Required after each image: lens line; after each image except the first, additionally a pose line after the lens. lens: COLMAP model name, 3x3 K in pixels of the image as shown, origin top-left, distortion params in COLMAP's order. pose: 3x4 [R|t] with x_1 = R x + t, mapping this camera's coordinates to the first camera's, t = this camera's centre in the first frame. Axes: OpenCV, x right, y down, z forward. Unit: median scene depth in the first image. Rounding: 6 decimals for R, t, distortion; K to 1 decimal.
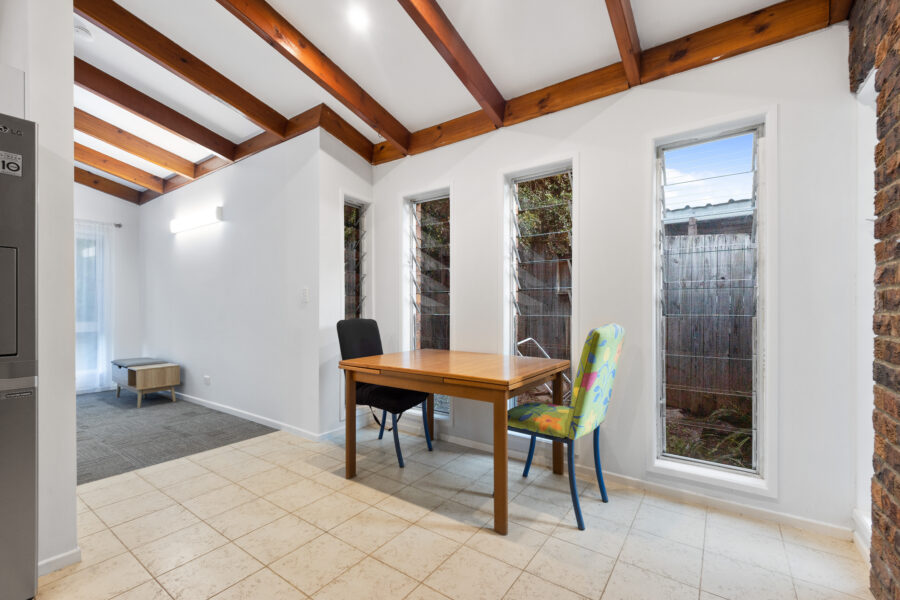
lens RADIAL K [[387.6, 0, 450.2], [0, 387.6, 306.3], [0, 0, 1]] dist [0.021300, -0.001766]
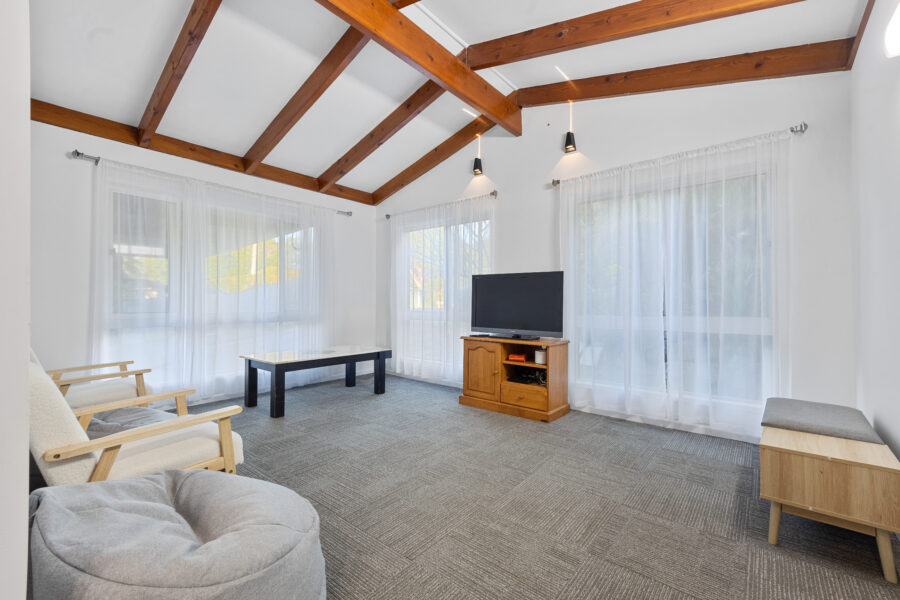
lens RADIAL K [[387.6, 0, 447.0], [0, 387.6, 300.8], [0, 0, 1]] dist [0.021300, -0.001766]
pose [[-0.062265, -0.005761, -0.998043, -0.330439], [0.004507, 0.999972, -0.006053, 0.017084], [0.998049, -0.004875, -0.062238, 0.610523]]
